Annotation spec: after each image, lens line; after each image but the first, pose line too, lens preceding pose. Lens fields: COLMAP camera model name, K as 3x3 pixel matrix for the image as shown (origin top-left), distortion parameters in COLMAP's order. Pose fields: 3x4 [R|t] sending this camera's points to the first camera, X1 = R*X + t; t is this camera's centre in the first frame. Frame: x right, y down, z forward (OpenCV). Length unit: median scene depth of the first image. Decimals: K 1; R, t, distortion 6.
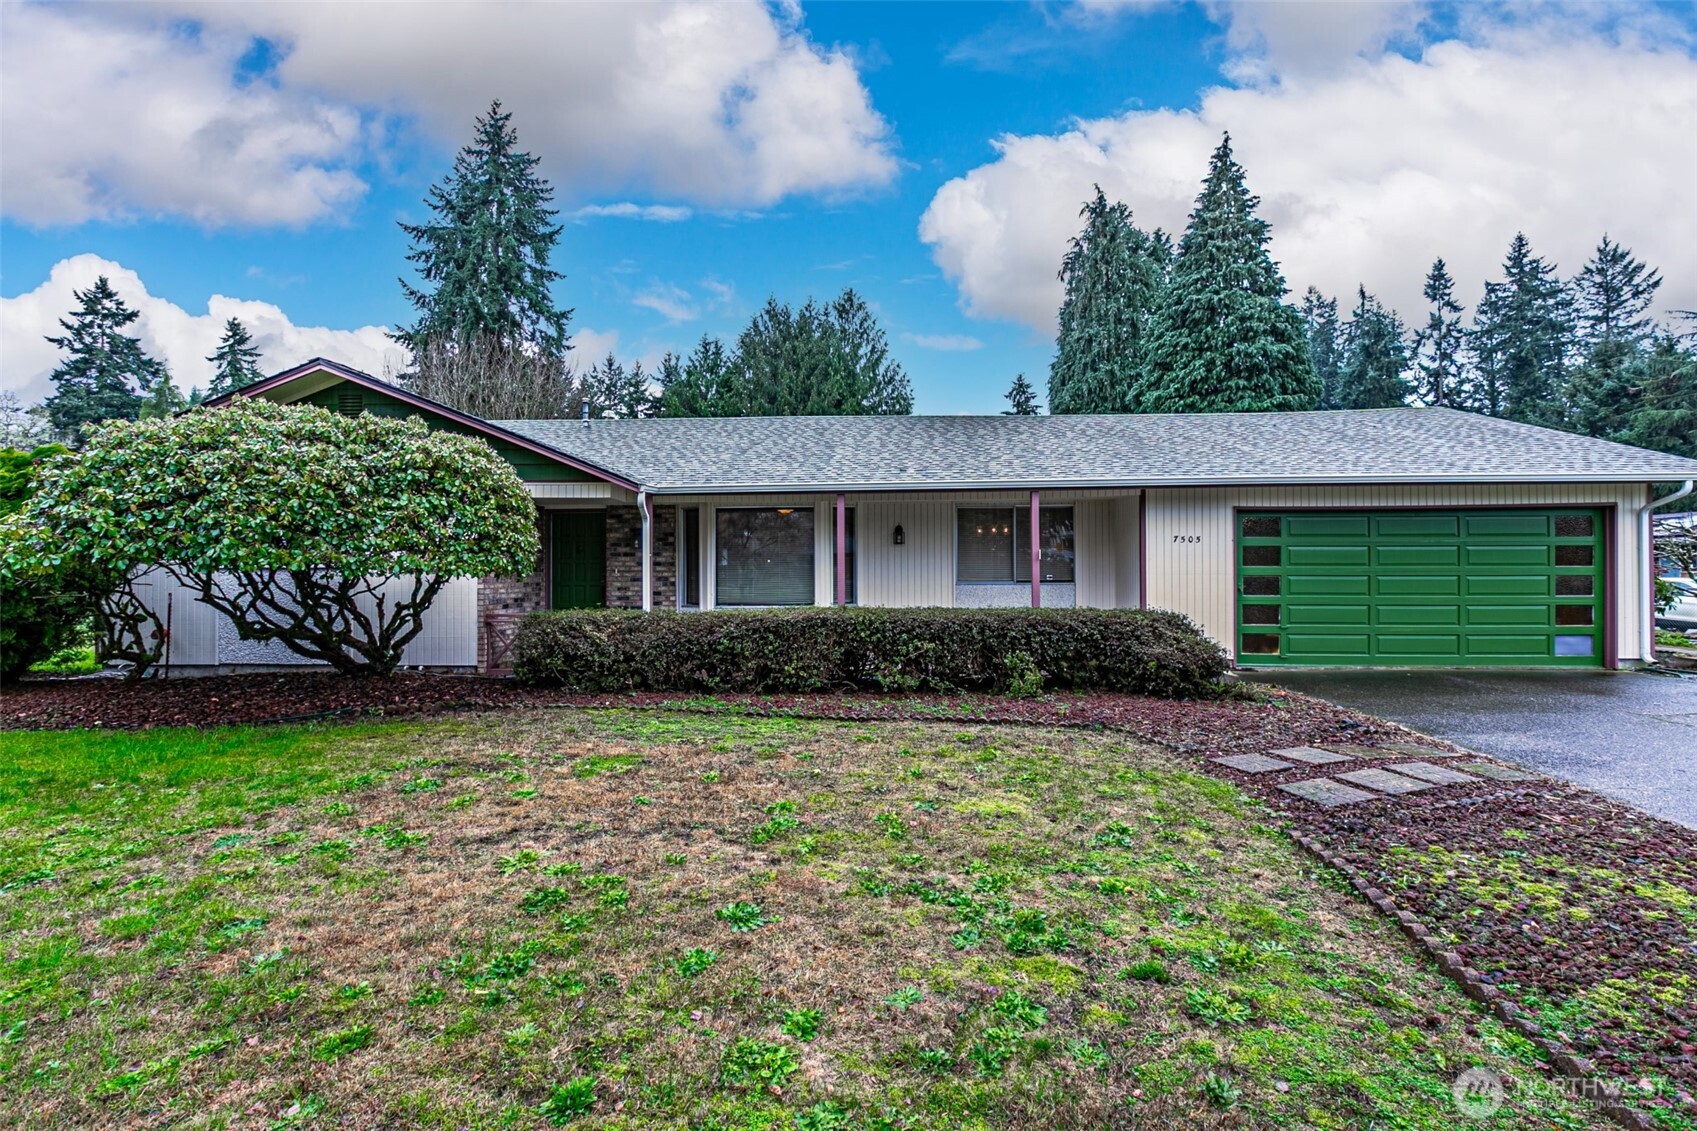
lens RADIAL K [[766.6, 0, 882.6], [0, 766.6, 571.5], [0, 0, 1]] dist [-0.000968, 0.000189]
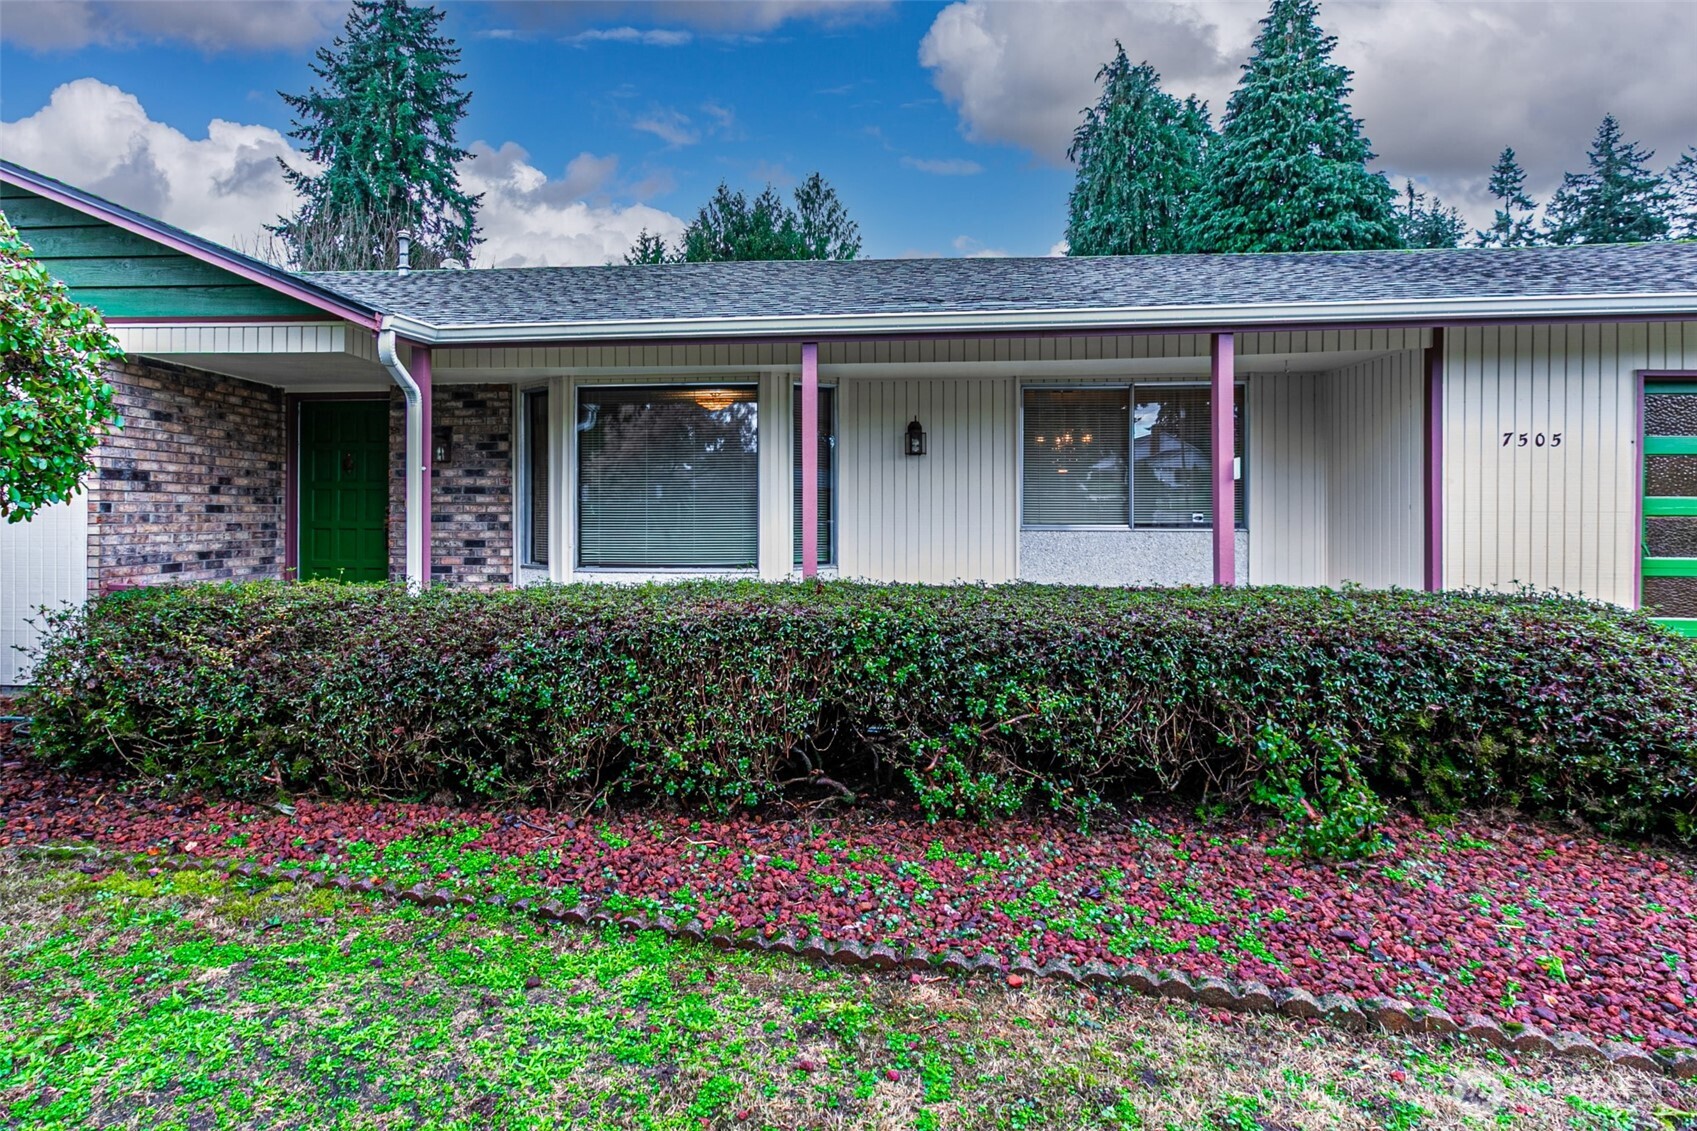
lens RADIAL K [[843.8, 0, 810.3], [0, 843.8, 512.4], [0, 0, 1]] dist [0.002467, 0.000129]
pose [[0.998944, 0.004735, -0.045707, -0.006535], [-0.004714, 0.999989, 0.000566, 0.001227], [0.045709, -0.000350, 0.998955, 0.104013]]
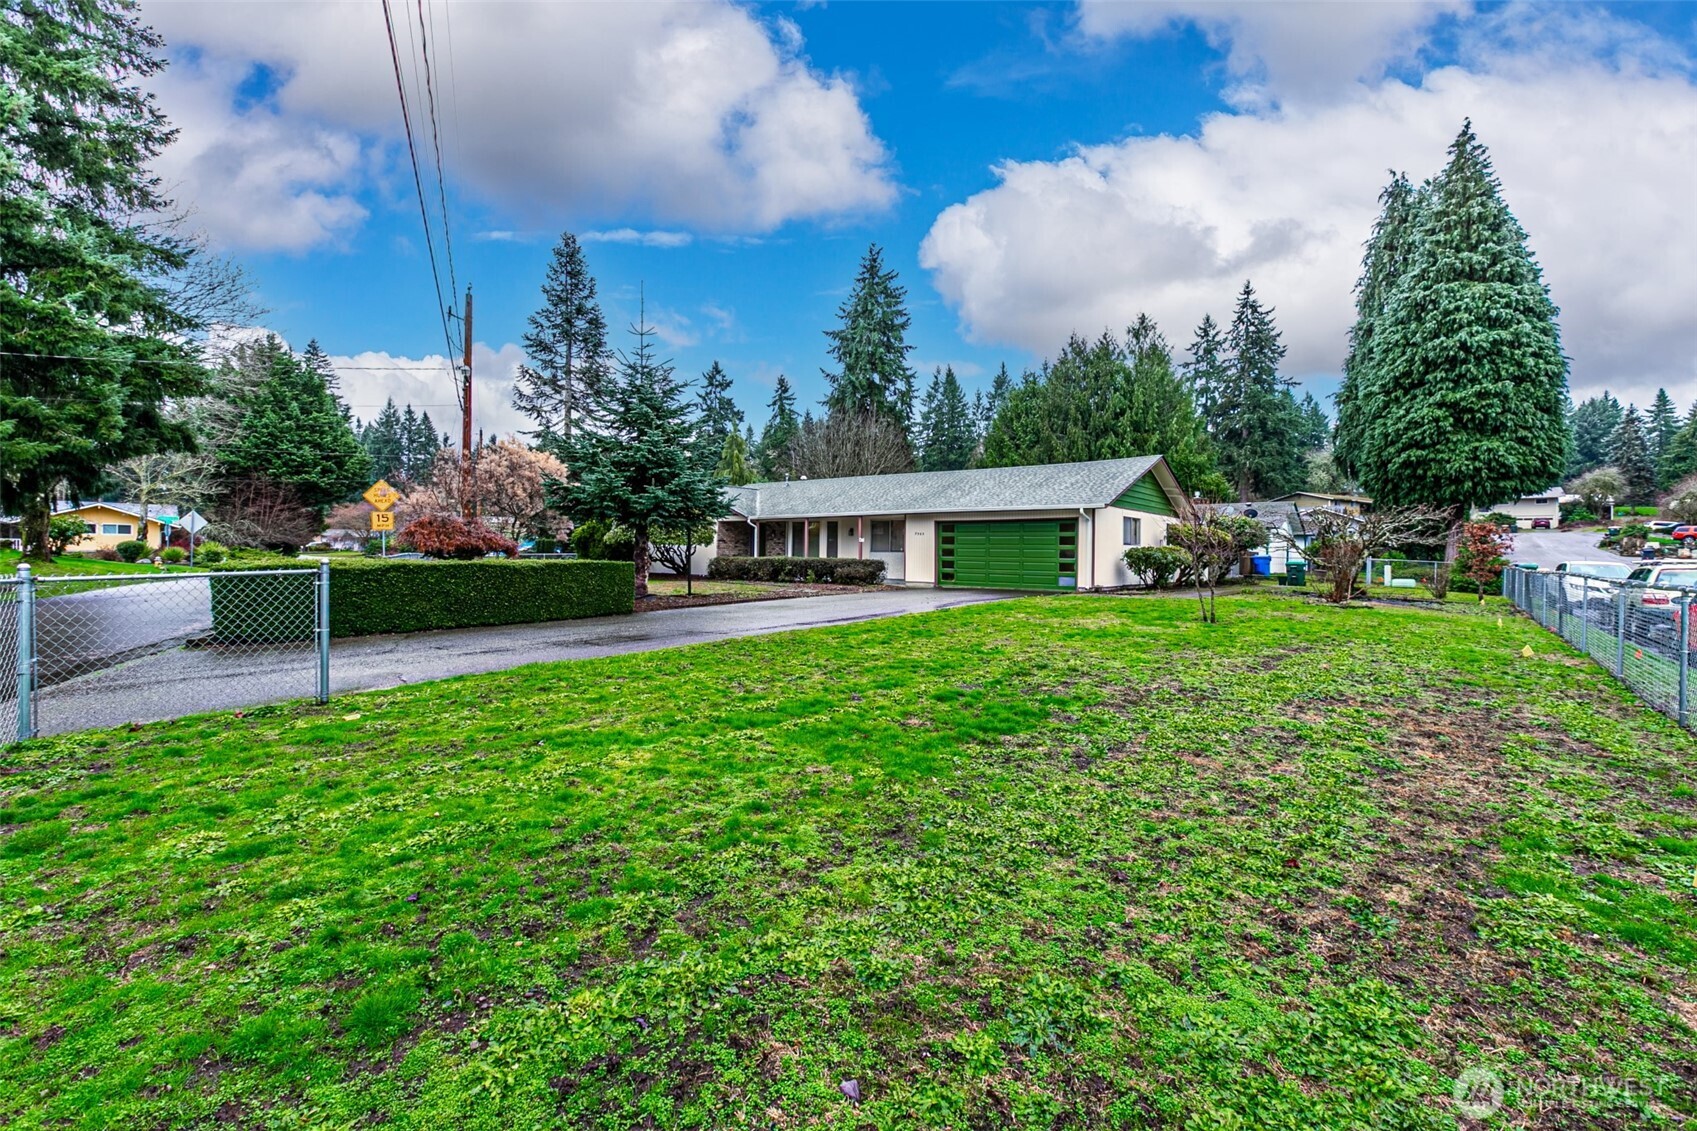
lens RADIAL K [[766.6, 0, 882.6], [0, 766.6, 571.5], [0, 0, 1]] dist [-0.000968, 0.000189]
pose [[0.825104, 0.025328, -0.564413, 0.393336], [-0.014241, 0.999610, 0.024038, 0.005291], [0.564801, -0.011796, 0.825143, -0.260527]]
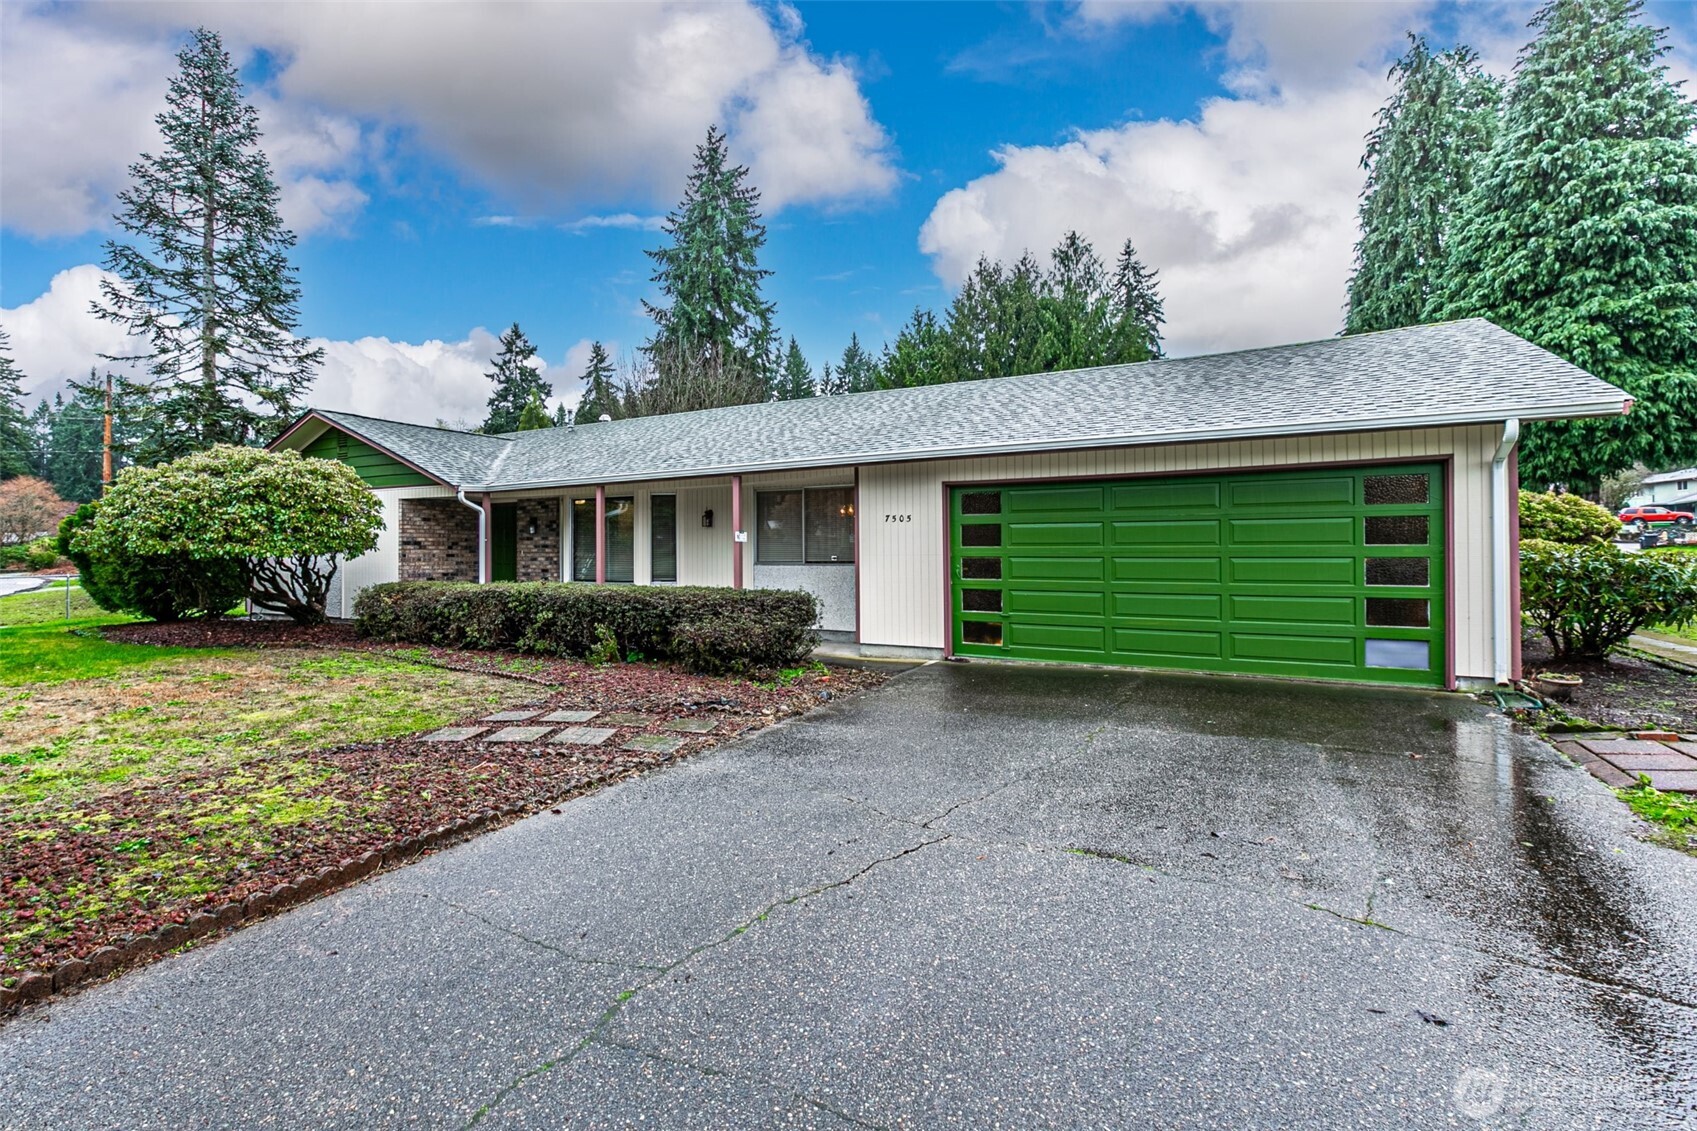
lens RADIAL K [[826.5, 0, 803.5], [0, 826.5, 548.8], [0, 0, 1]] dist [0.000641, -0.000719]
pose [[0.879801, -0.002929, -0.475333, 0.178749], [0.002438, 0.999996, -0.001649, -0.000694], [0.475336, 0.000292, 0.879804, 0.011072]]
